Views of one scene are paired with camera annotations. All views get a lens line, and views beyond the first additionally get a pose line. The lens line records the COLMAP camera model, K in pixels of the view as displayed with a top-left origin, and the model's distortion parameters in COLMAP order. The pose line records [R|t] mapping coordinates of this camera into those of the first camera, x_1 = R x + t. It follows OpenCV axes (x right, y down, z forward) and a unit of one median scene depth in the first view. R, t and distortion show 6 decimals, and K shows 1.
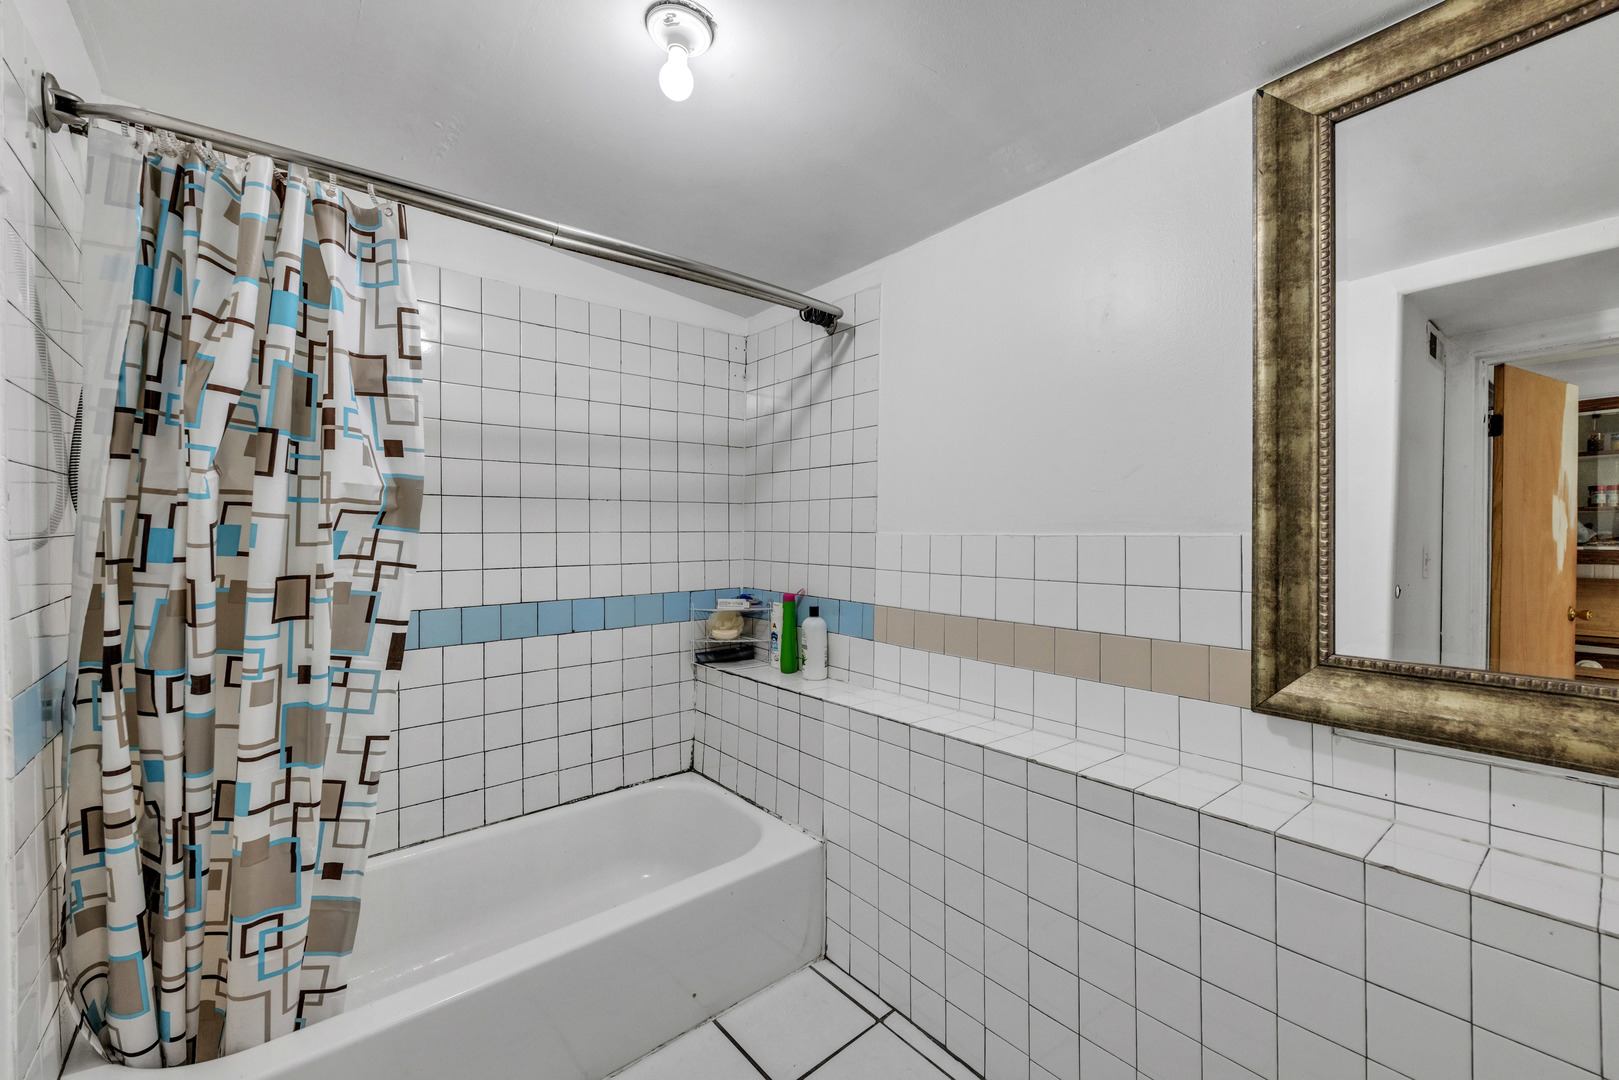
lens RADIAL K [[647.7, 0, 815.5], [0, 647.7, 530.5], [0, 0, 1]] dist [0.001851, -0.000704]
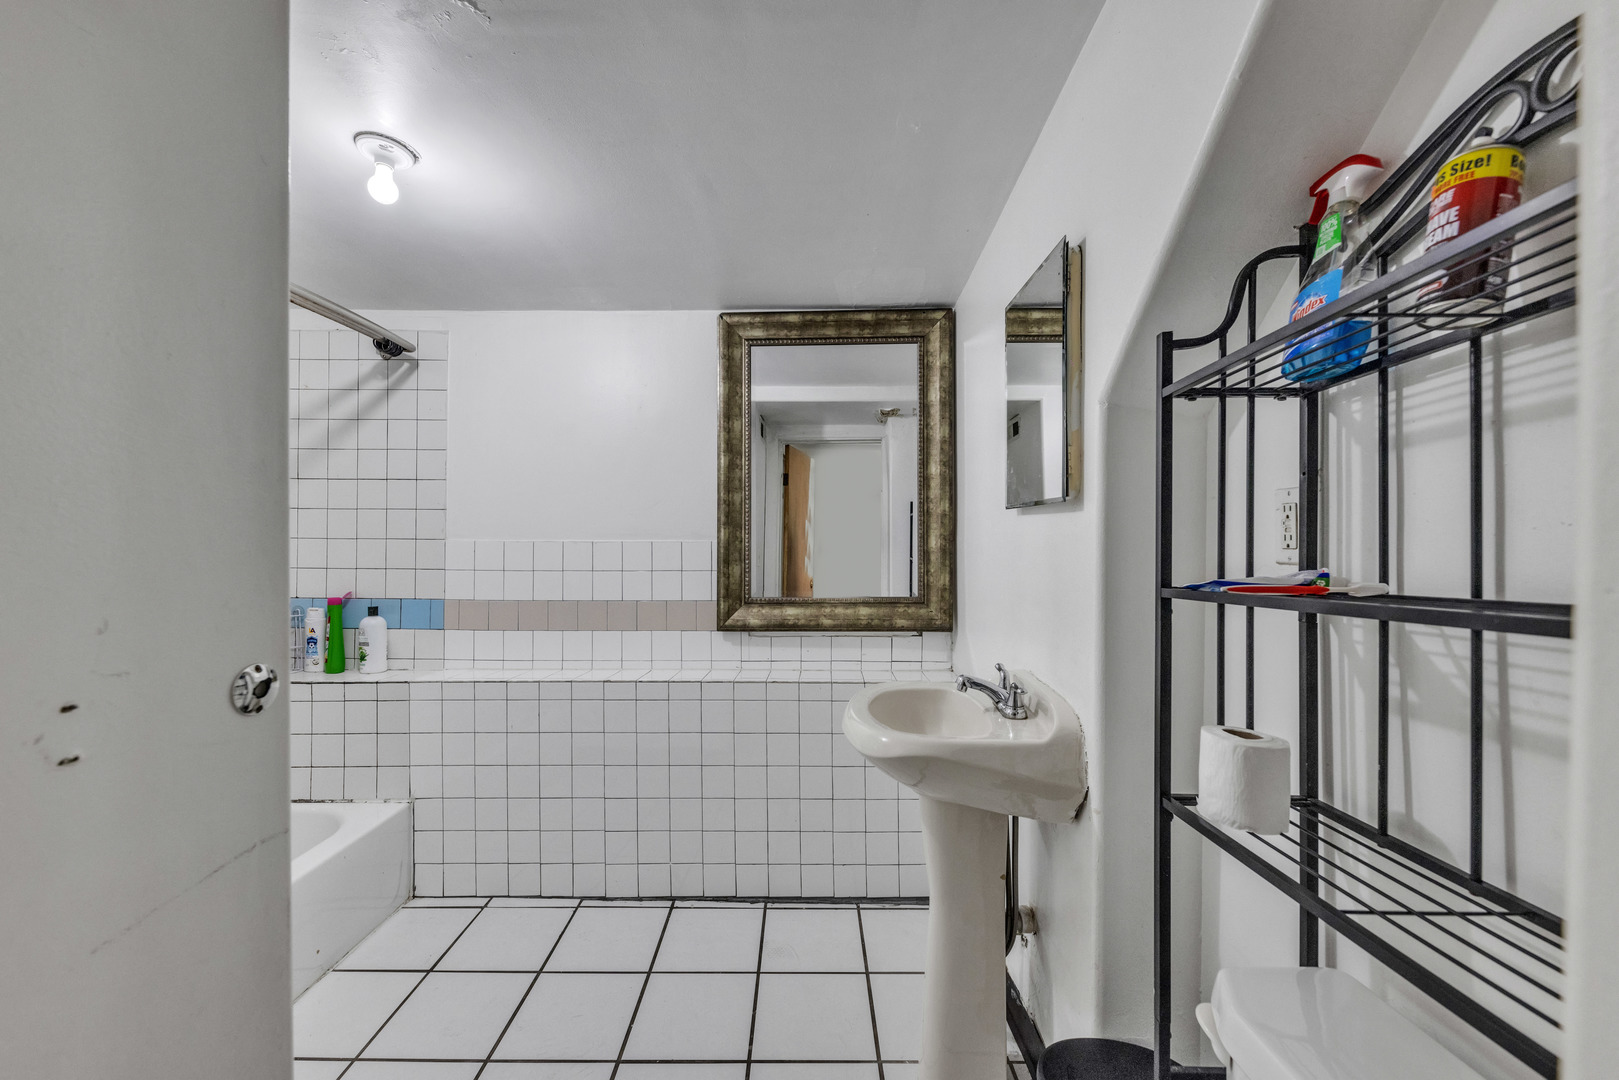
lens RADIAL K [[647.7, 0, 804.7], [0, 647.7, 539.8], [0, 0, 1]] dist [0.001851, -0.000704]
pose [[0.653323, 0.002267, 0.757076, -0.465401], [-0.004596, 0.999989, 0.000972, -0.000398], [-0.757066, -0.004114, 0.653326, -0.350497]]
